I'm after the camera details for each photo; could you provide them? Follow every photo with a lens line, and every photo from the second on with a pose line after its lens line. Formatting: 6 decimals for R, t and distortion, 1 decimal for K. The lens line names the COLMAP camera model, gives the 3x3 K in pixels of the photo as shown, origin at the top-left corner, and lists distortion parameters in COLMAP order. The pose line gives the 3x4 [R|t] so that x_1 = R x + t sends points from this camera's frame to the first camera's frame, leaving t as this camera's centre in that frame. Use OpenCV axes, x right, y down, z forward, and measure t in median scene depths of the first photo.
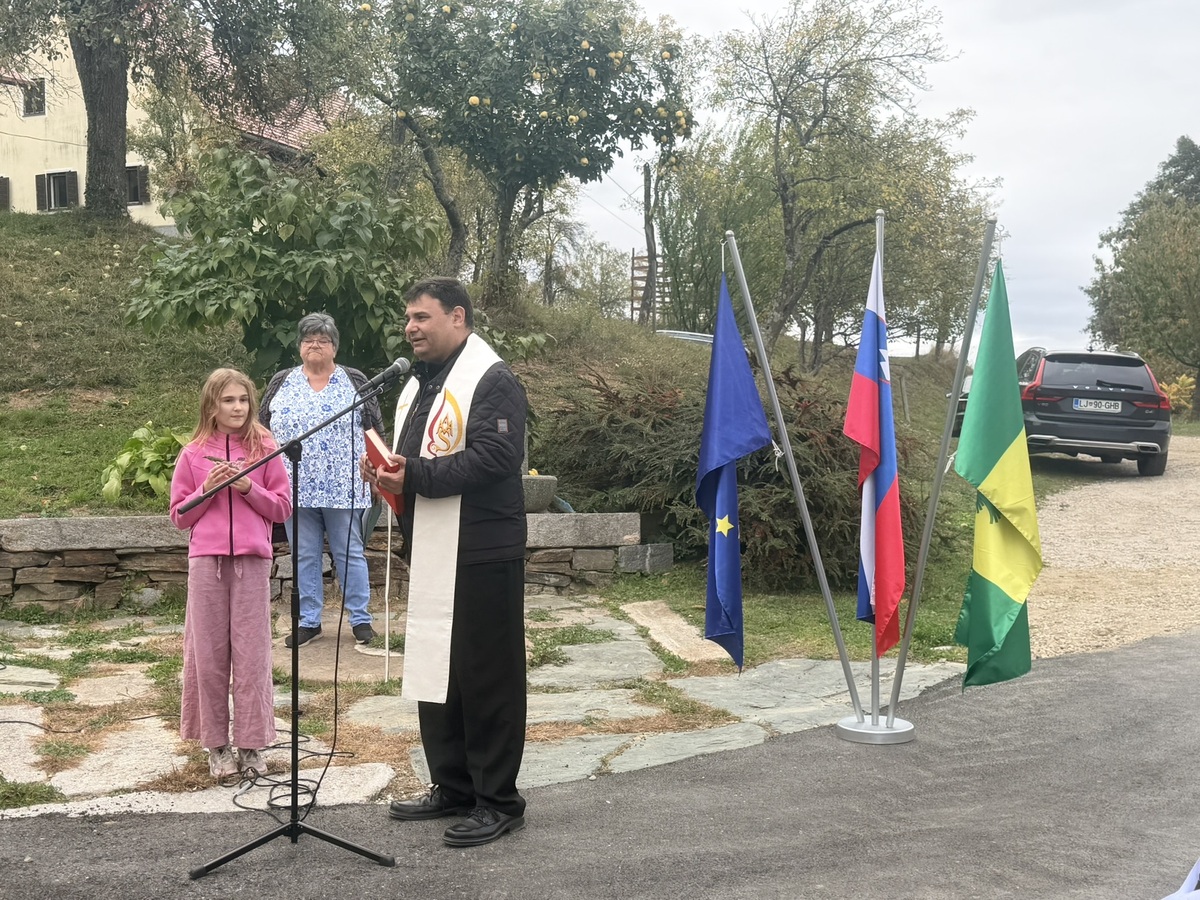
lens RADIAL K [[1706.2, 0, 600.0], [0, 1706.2, 450.0], [0, 0, 1]] dist [0.057898, 0.062827]
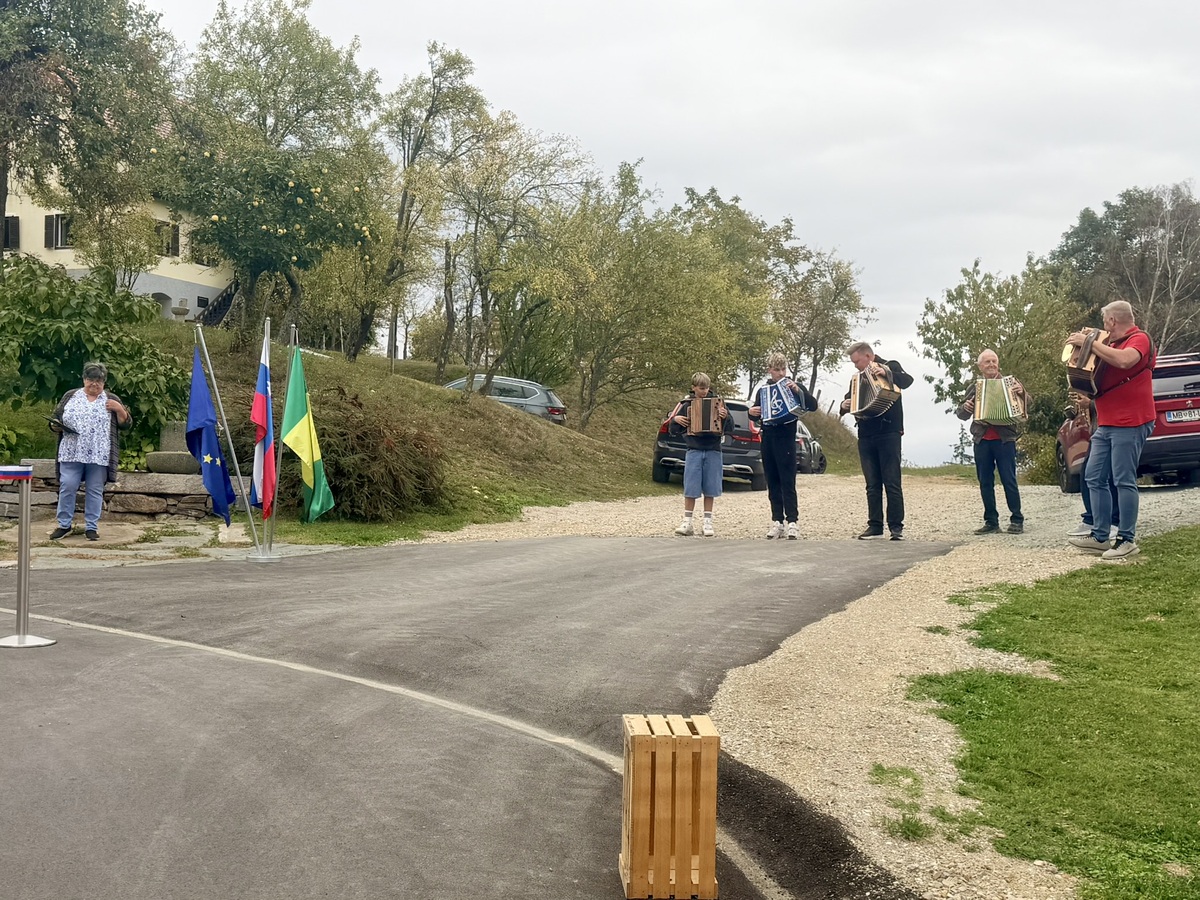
lens RADIAL K [[1744.8, 0, 600.0], [0, 1744.8, 411.1], [0, 0, 1]] dist [0.285864, -1.137919]
pose [[0.999464, 0.031360, 0.009378, 0.272524], [-0.030859, 0.998298, -0.049478, 0.036771], [-0.010913, 0.049162, 0.998731, -0.595515]]
